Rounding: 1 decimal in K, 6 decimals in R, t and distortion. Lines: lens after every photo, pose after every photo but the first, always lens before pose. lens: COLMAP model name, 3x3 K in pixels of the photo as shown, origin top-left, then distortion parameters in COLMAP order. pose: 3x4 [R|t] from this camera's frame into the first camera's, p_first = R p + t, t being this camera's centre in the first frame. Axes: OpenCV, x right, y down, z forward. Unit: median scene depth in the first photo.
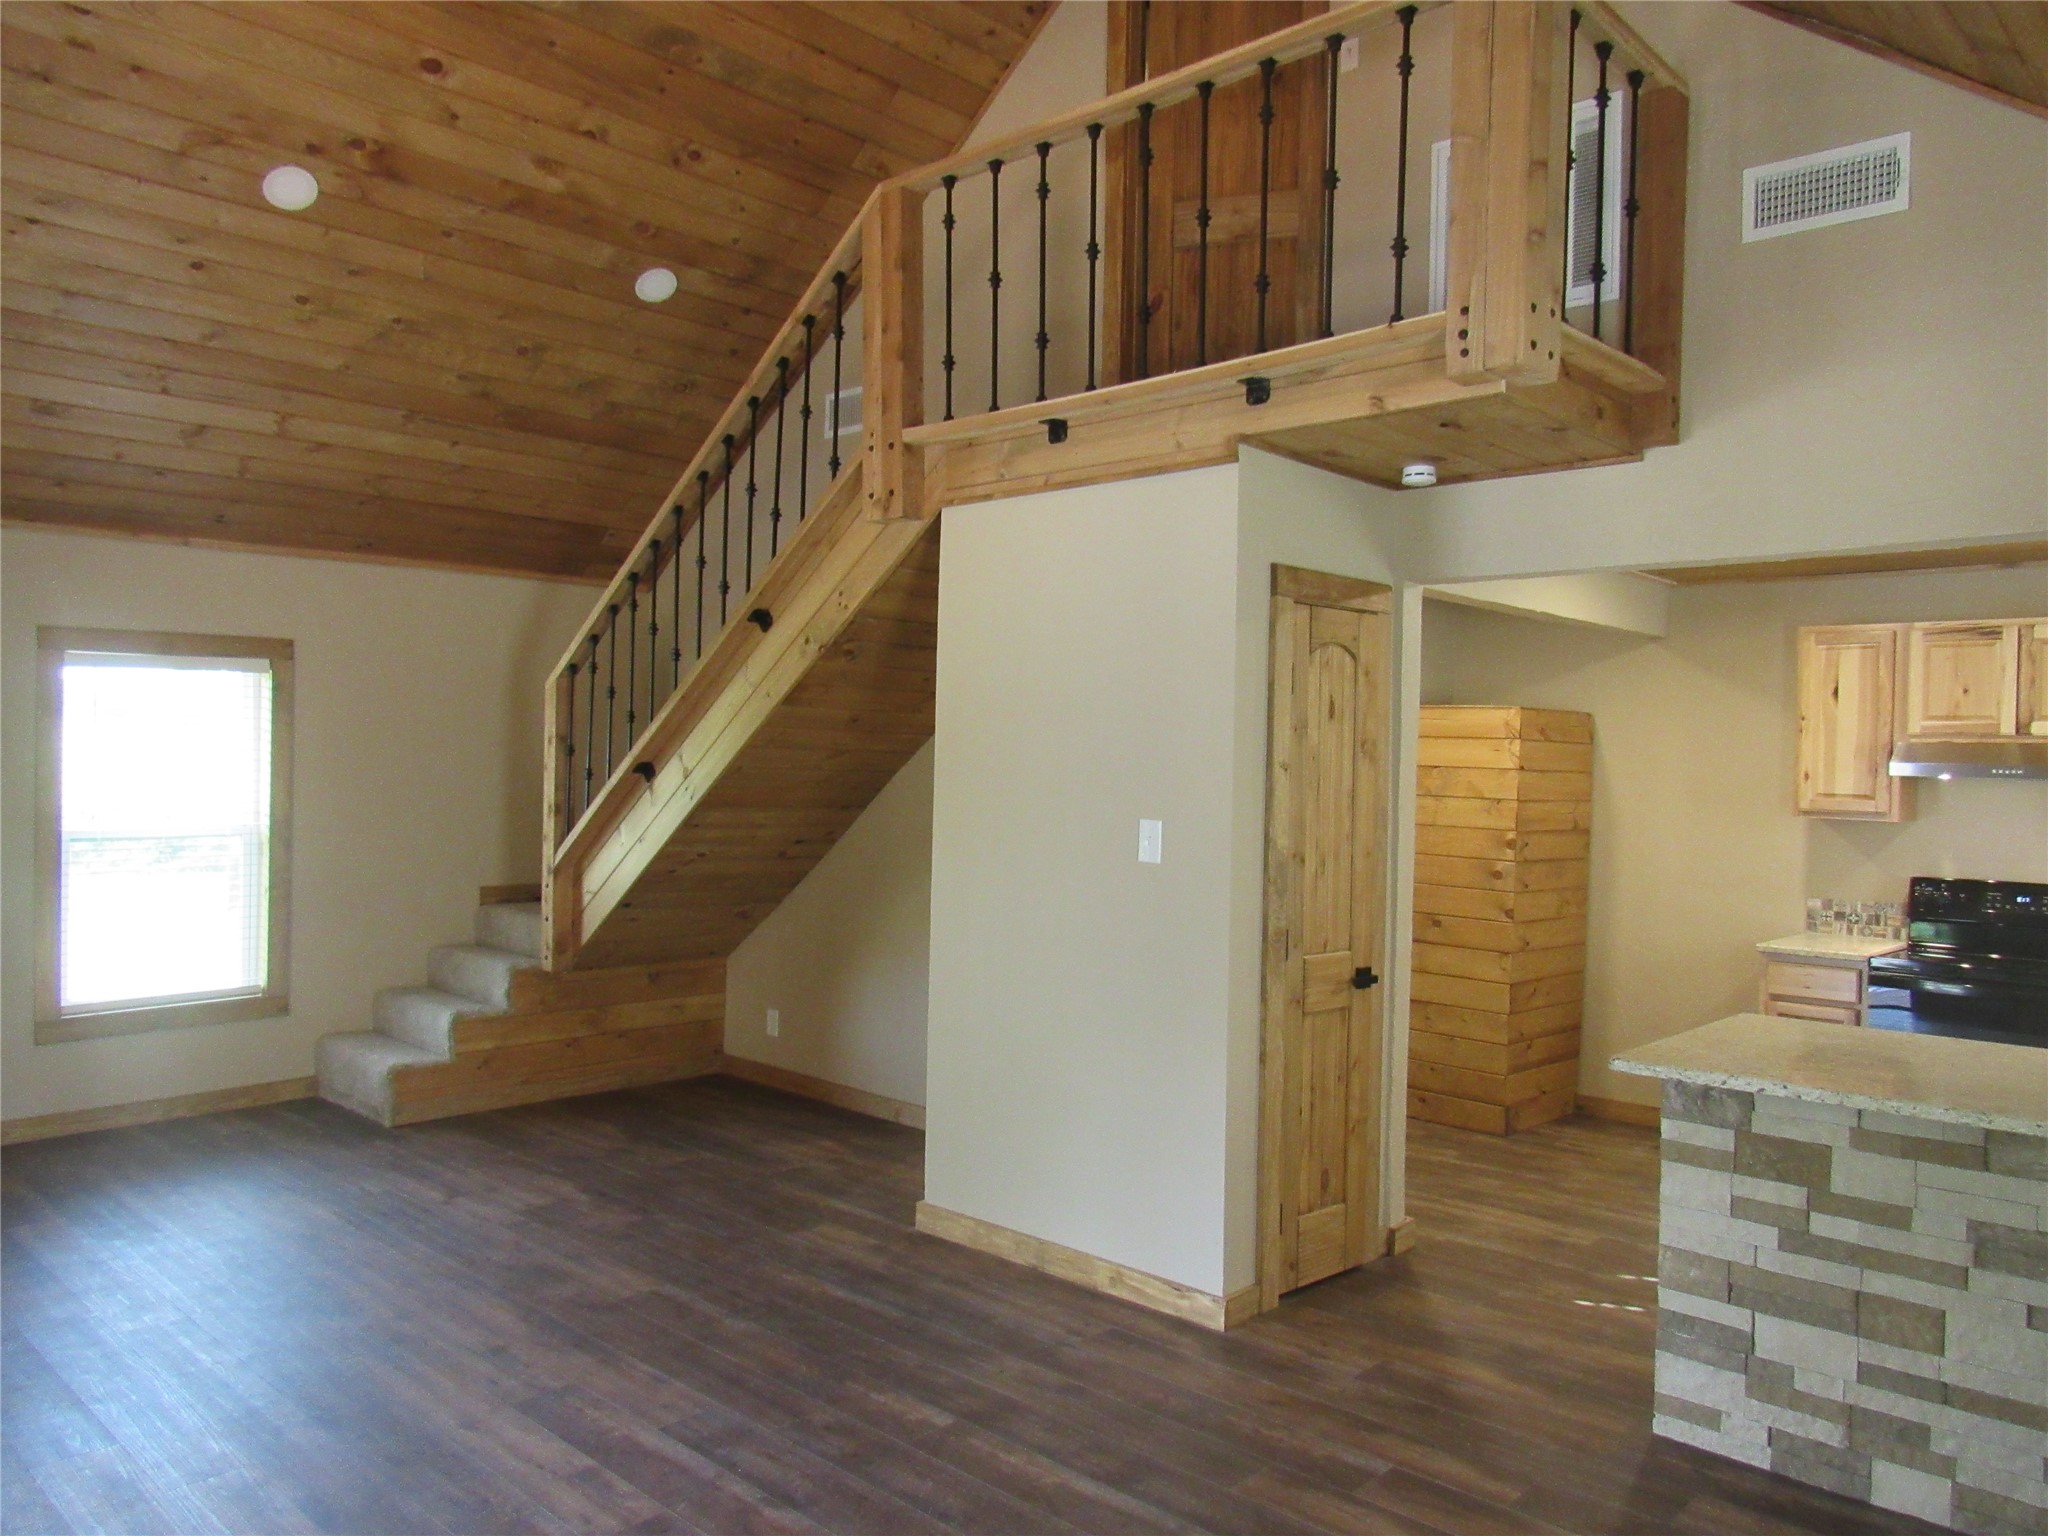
lens RADIAL K [[1462.1, 0, 1027.9], [0, 1462.1, 771.8], [0, 0, 1]] dist [-0.031682, 0.009467]
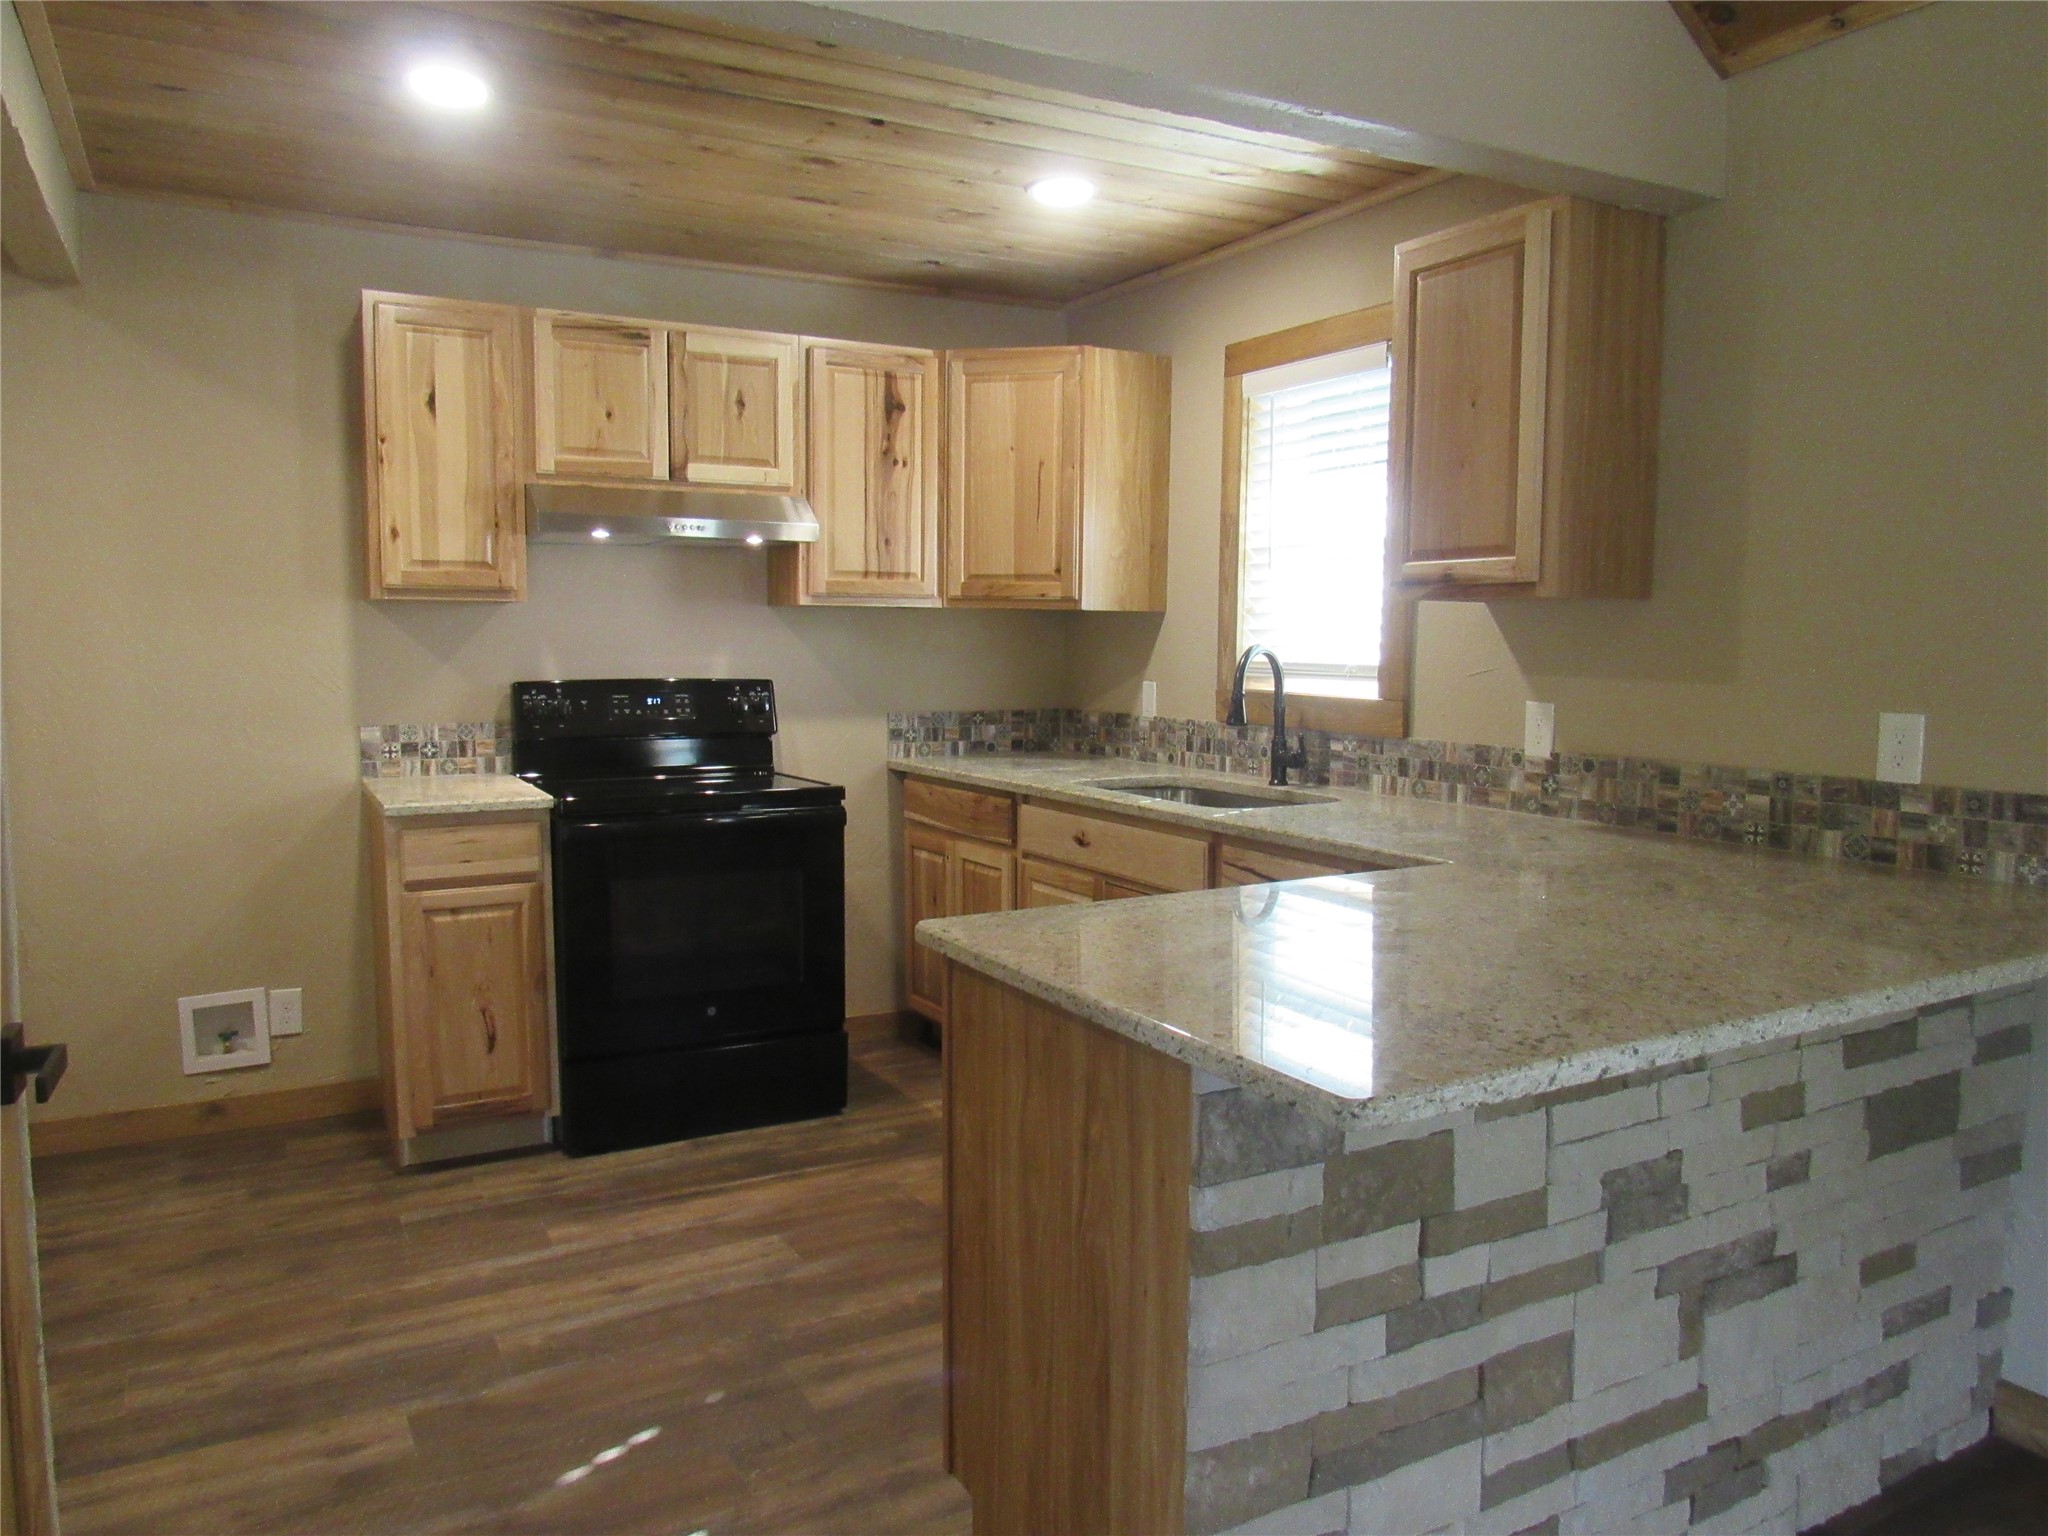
lens RADIAL K [[1462.1, 0, 1023.7], [0, 1462.1, 769.0], [0, 0, 1]] dist [-0.031682, 0.009467]
pose [[0.296477, -0.112449, 0.948397, 0.007644], [0.007247, 0.993280, 0.115506, 0.044702], [-0.955013, -0.027372, 0.295299, 0.715677]]
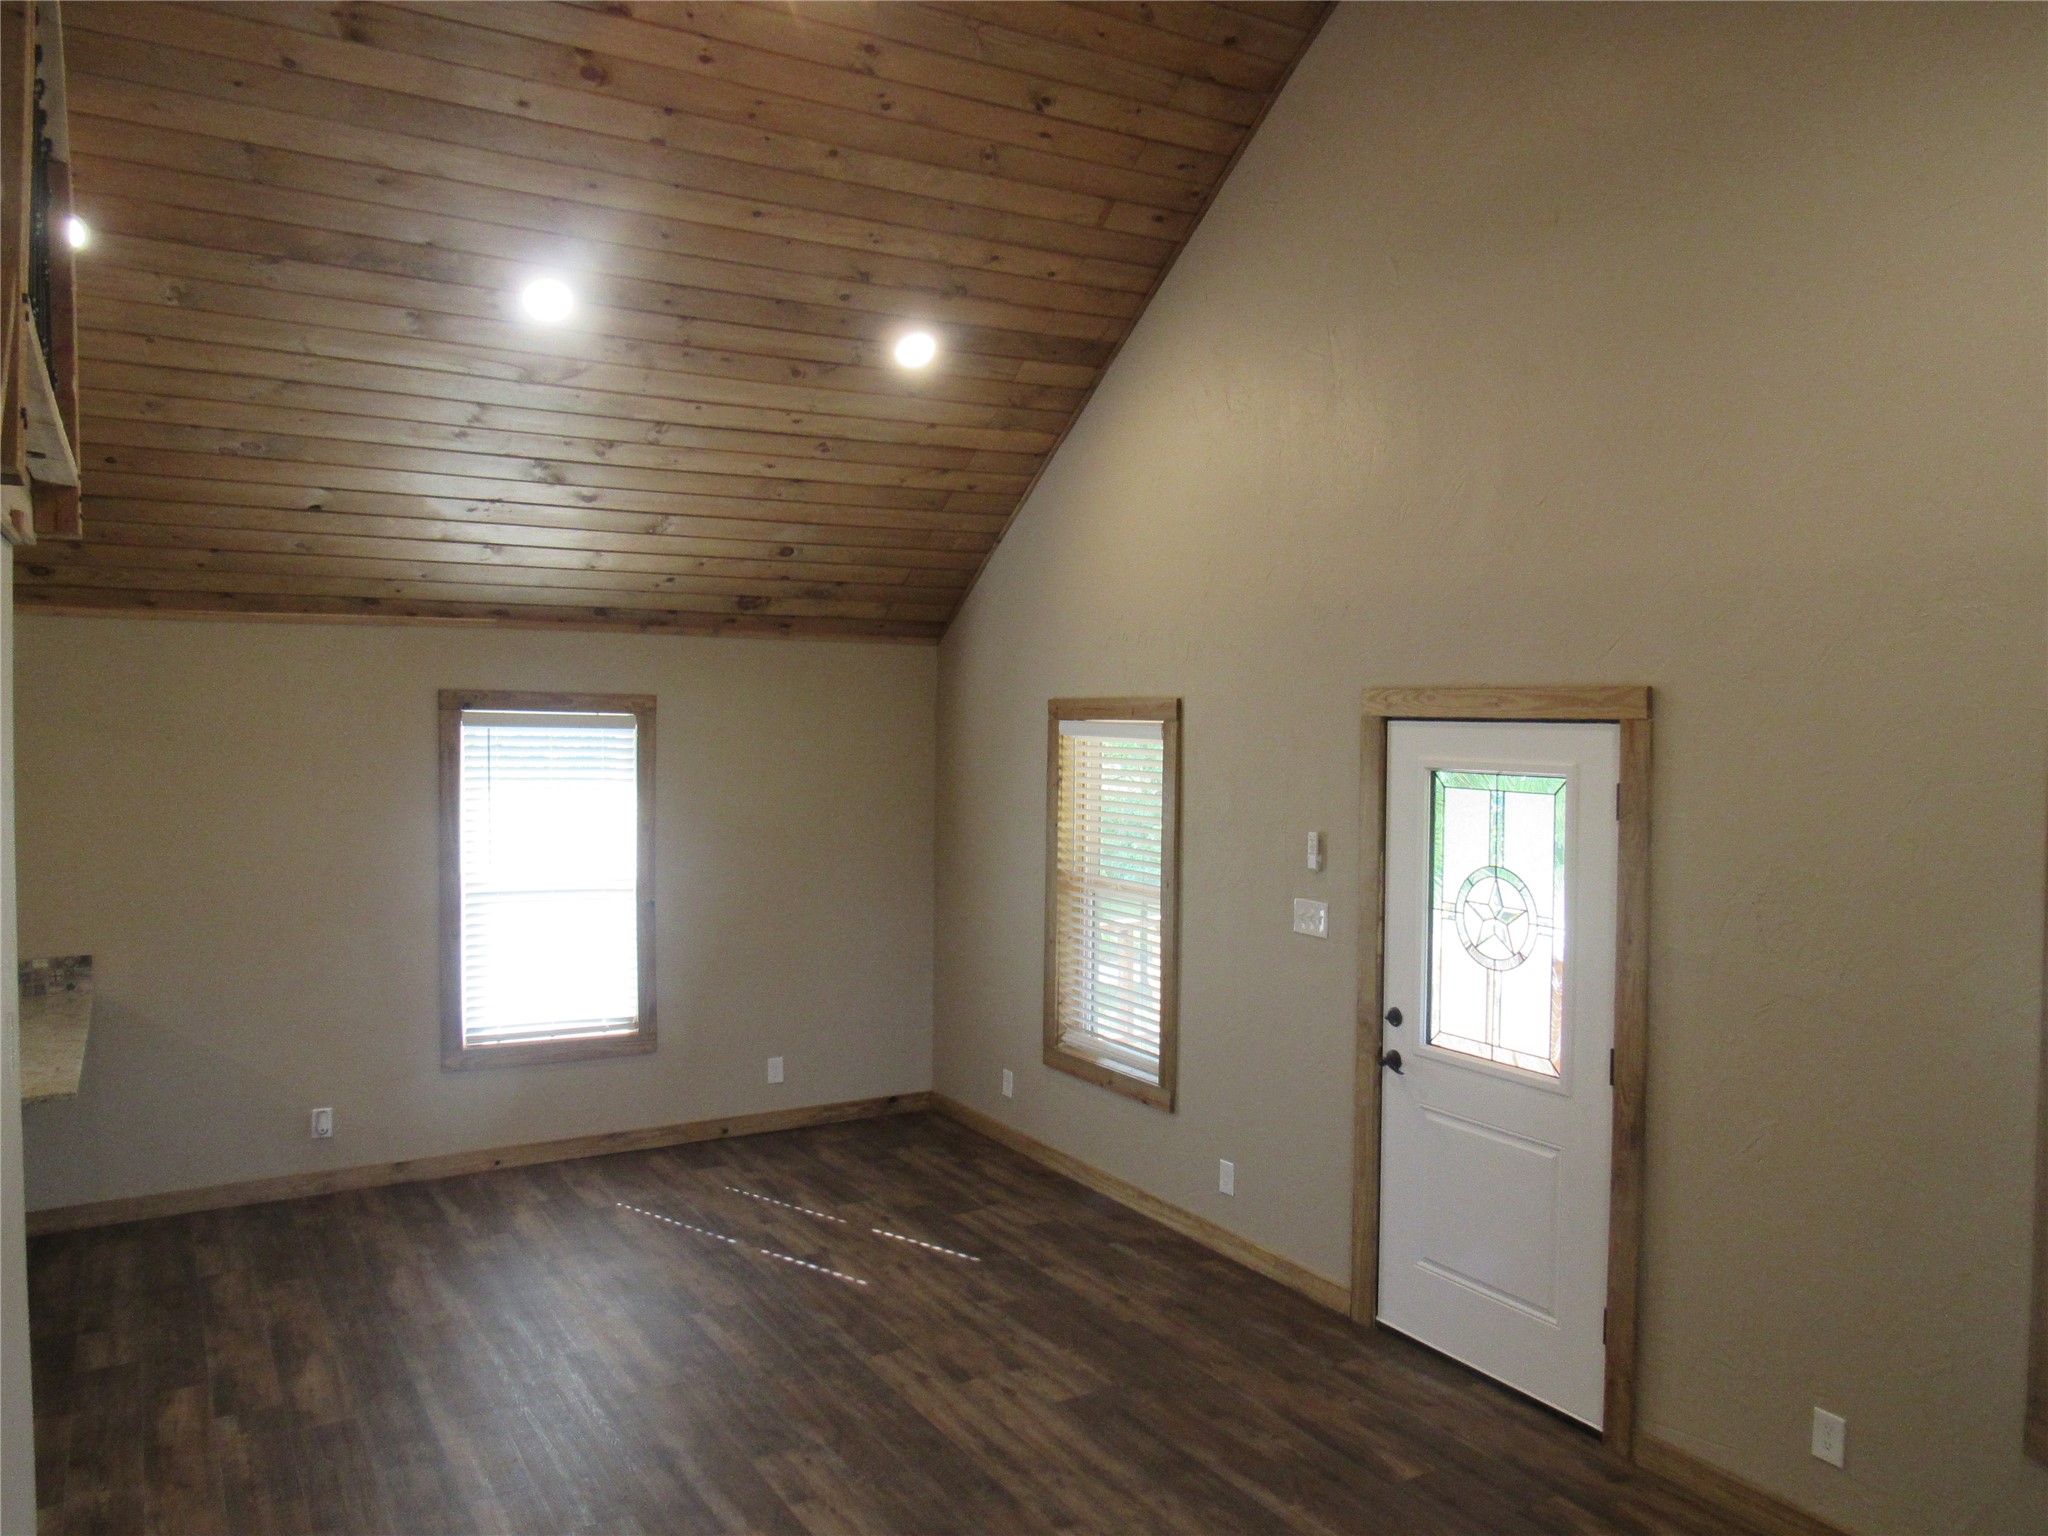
lens RADIAL K [[1462.1, 0, 1025.6], [0, 1462.1, 769.3], [0, 0, 1]] dist [-0.031682, 0.009467]
pose [[-0.964038, -0.034933, 0.263459, -0.555796], [-0.023955, 0.998710, 0.044769, -0.124500], [-0.264683, 0.036848, -0.963631, 1.482644]]
